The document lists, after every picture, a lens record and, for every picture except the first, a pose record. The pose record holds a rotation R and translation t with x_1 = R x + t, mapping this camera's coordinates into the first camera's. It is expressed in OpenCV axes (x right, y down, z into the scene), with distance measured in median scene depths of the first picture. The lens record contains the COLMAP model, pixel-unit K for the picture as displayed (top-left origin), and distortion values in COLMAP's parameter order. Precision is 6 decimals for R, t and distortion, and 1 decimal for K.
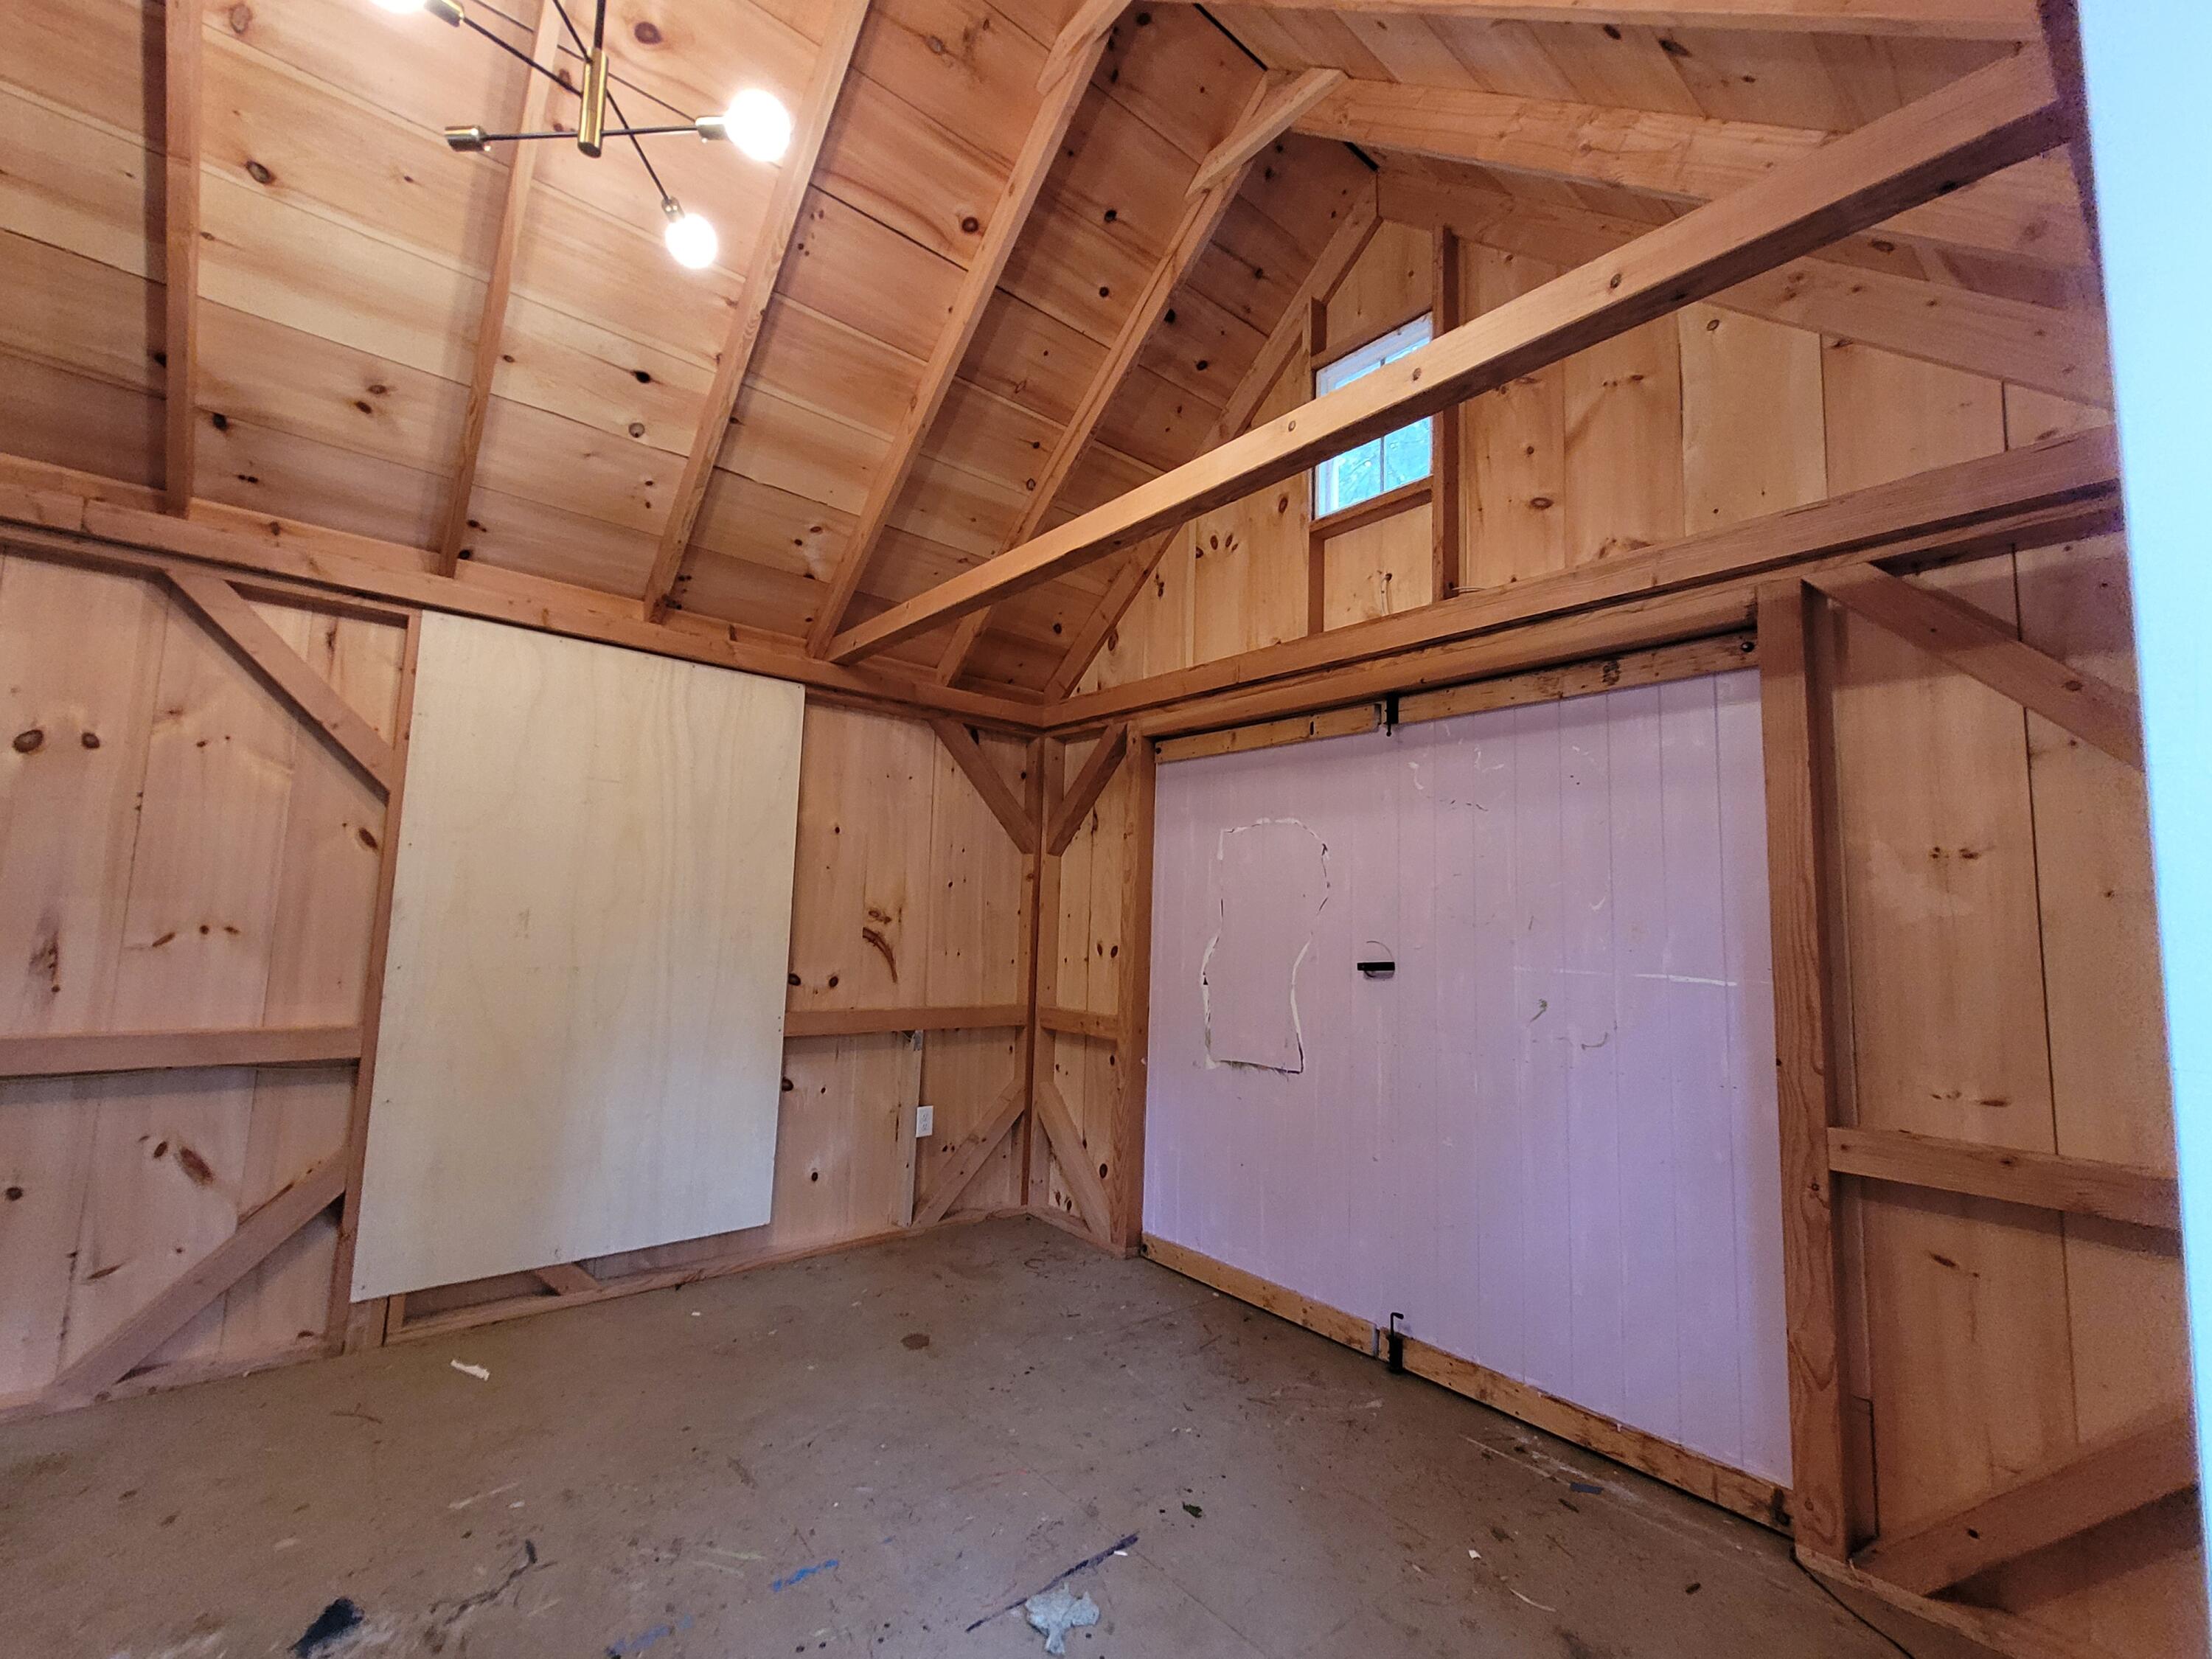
lens RADIAL K [[930.8, 0, 1102.4], [0, 930.8, 832.4], [0, 0, 1]] dist [-0.001084, 0.004446]
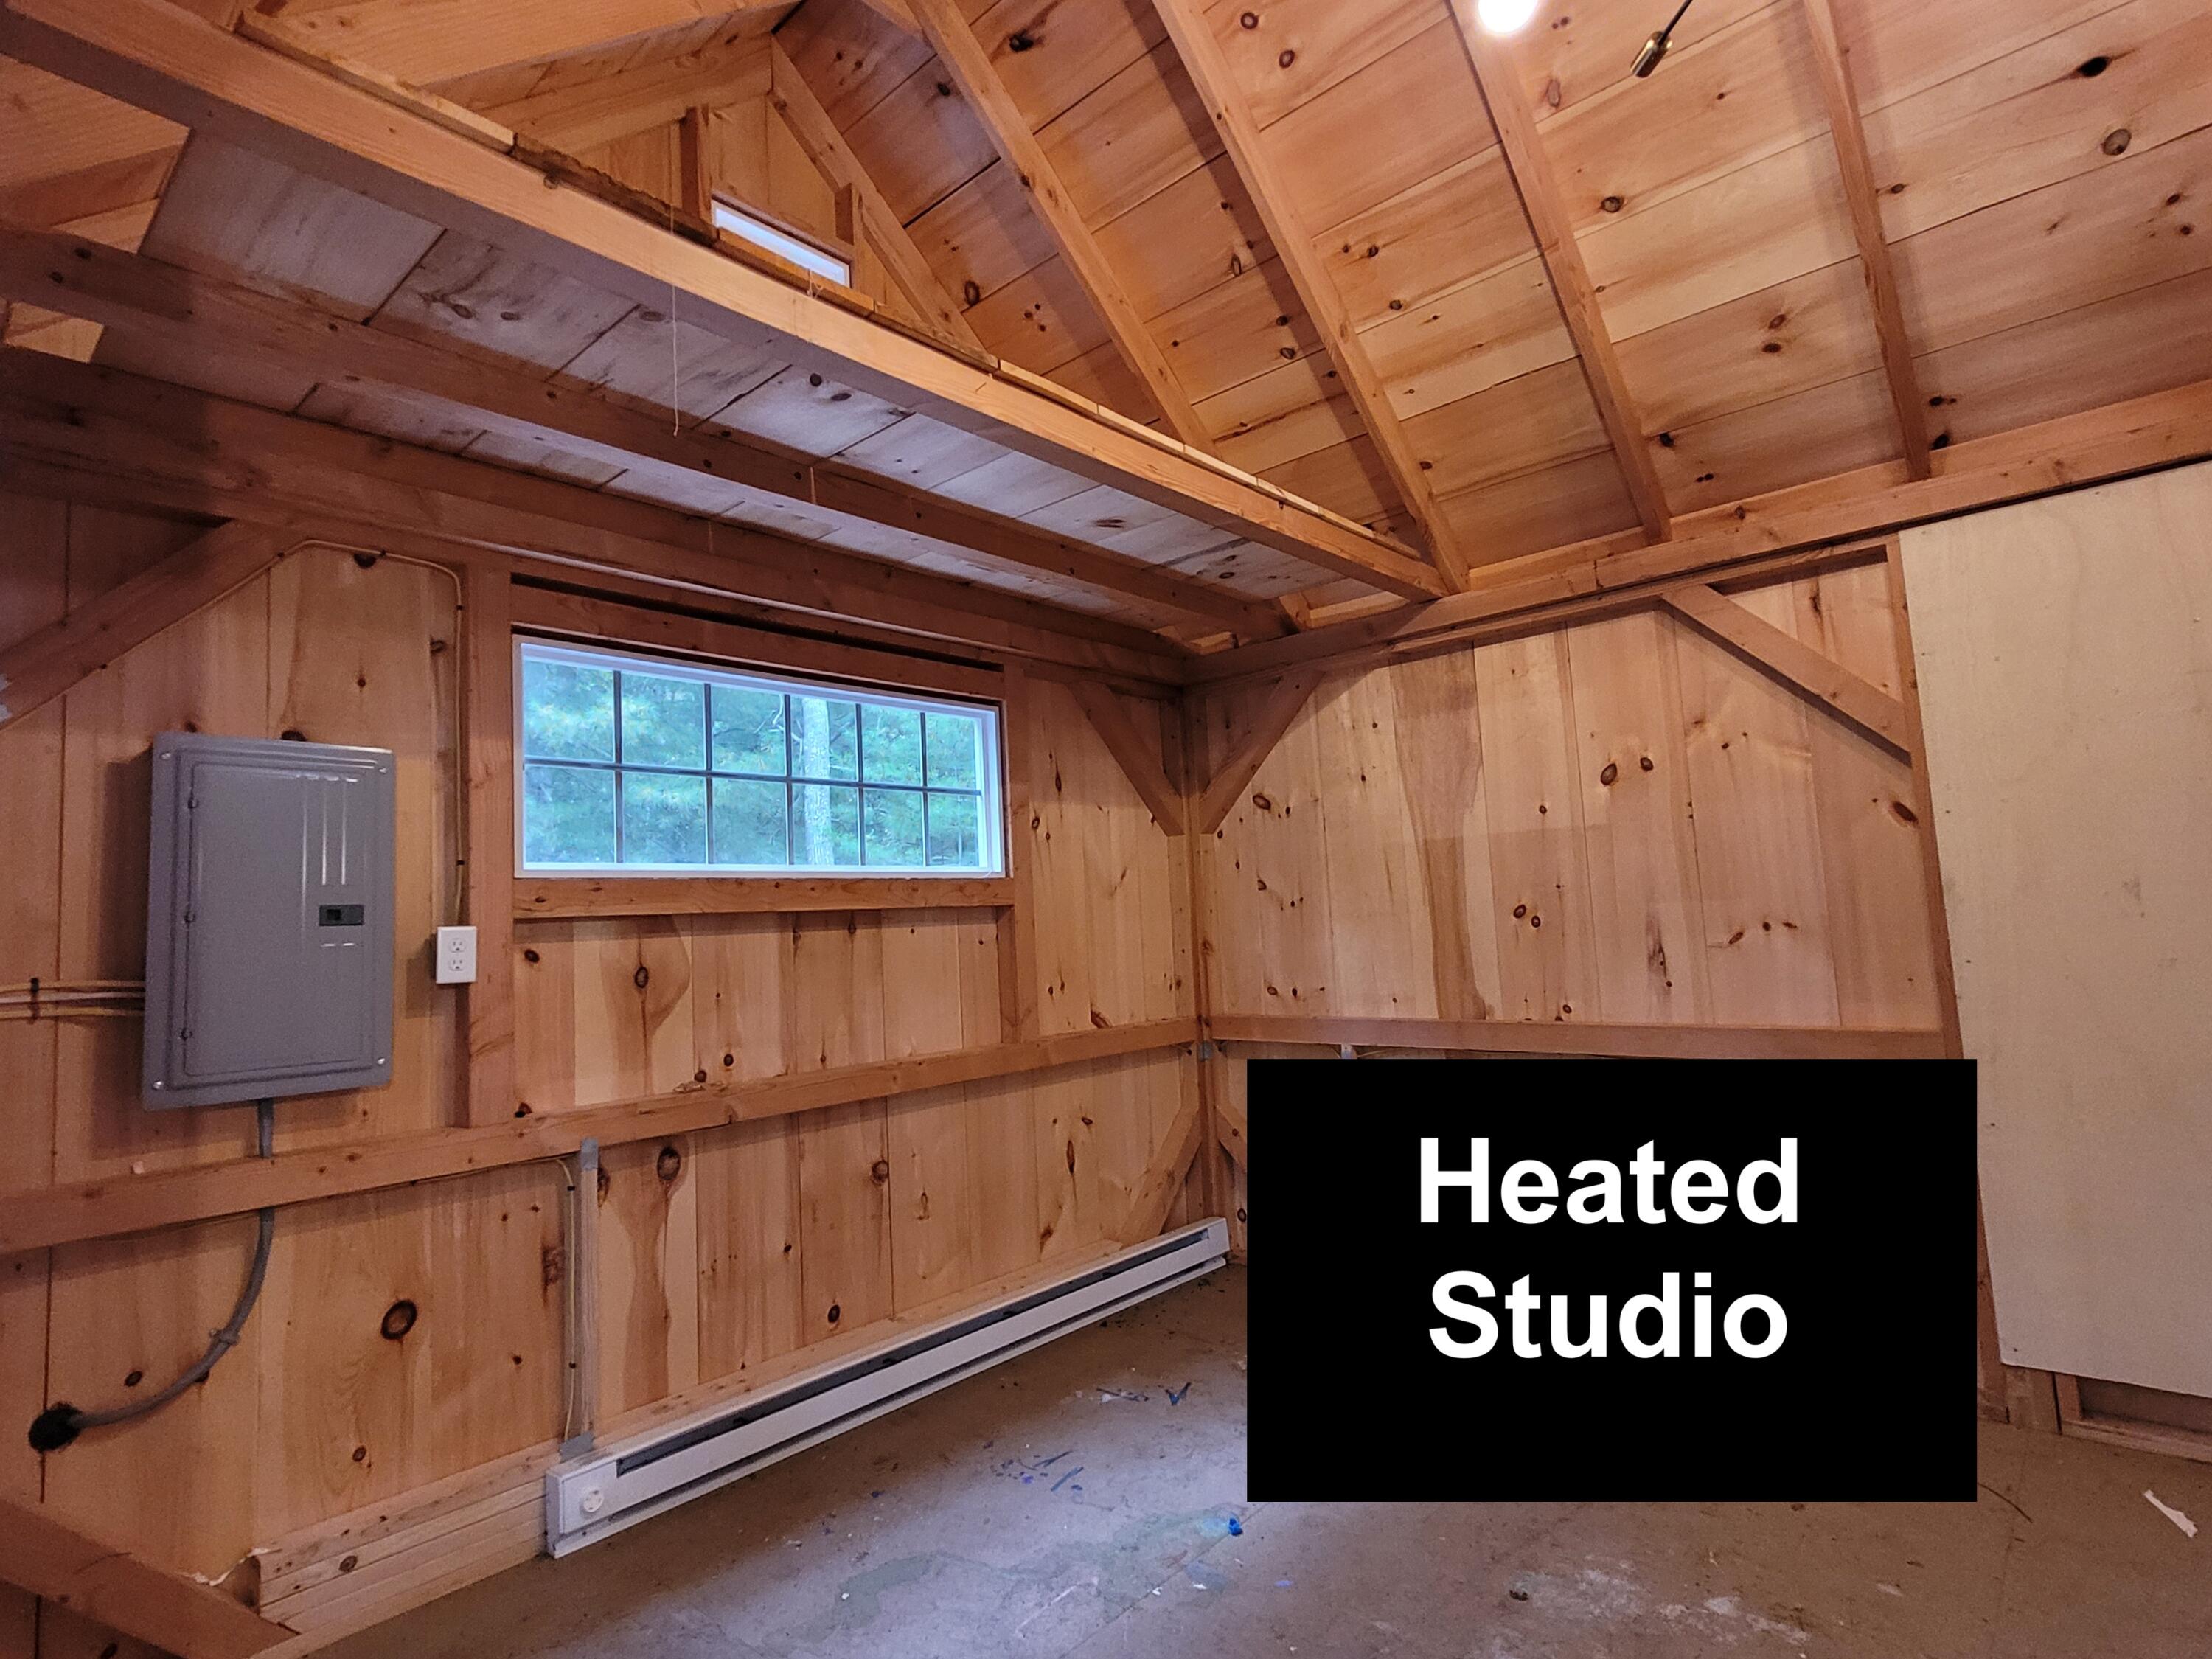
lens RADIAL K [[1145.4, 0, 1106.0], [0, 1145.4, 829.5], [0, 0, 1]] dist [0.003865, 0.002818]
pose [[0.144703, -0.126040, -0.981415, 0.149451], [0.155592, 0.982413, -0.103227, 0.018387], [0.977165, -0.137763, 0.161769, 0.119882]]
